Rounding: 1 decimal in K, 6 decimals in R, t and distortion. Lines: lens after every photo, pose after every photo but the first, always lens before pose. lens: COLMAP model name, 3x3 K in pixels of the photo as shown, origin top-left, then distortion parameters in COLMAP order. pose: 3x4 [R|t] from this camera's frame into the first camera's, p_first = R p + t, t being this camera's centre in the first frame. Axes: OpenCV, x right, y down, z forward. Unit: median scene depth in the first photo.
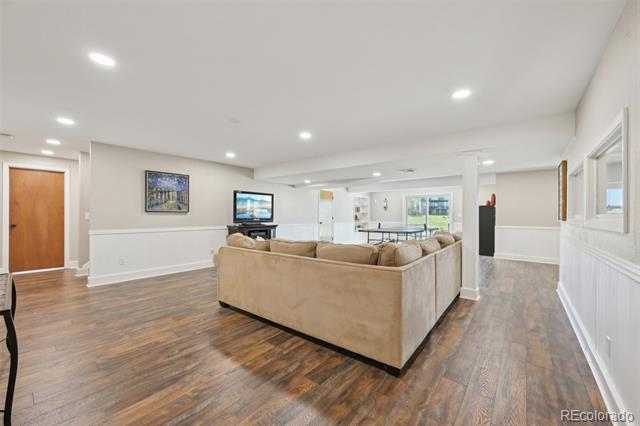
lens RADIAL K [[256.3, 0, 318.5], [0, 256.3, 214.5], [0, 0, 1]] dist [-0.000365, 0.000051]
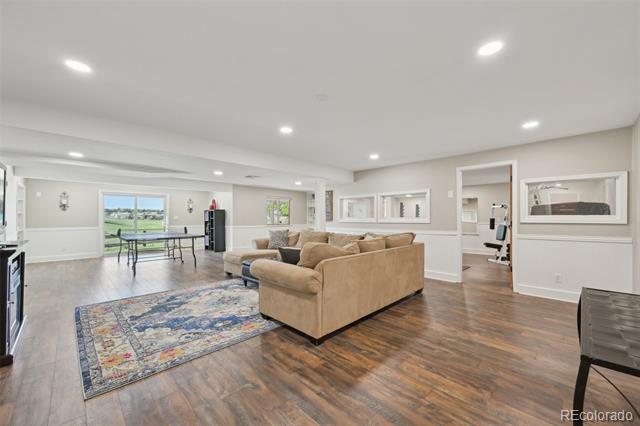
lens RADIAL K [[251.8, 0, 330.7], [0, 251.8, 218.6], [0, 0, 1]] dist [0.000950, 0.000085]
pose [[0.086641, -0.005828, 0.996223, -1.339979], [-0.001482, 0.999981, 0.005979, -0.002453], [-0.996238, -0.001995, 0.086631, 1.123051]]
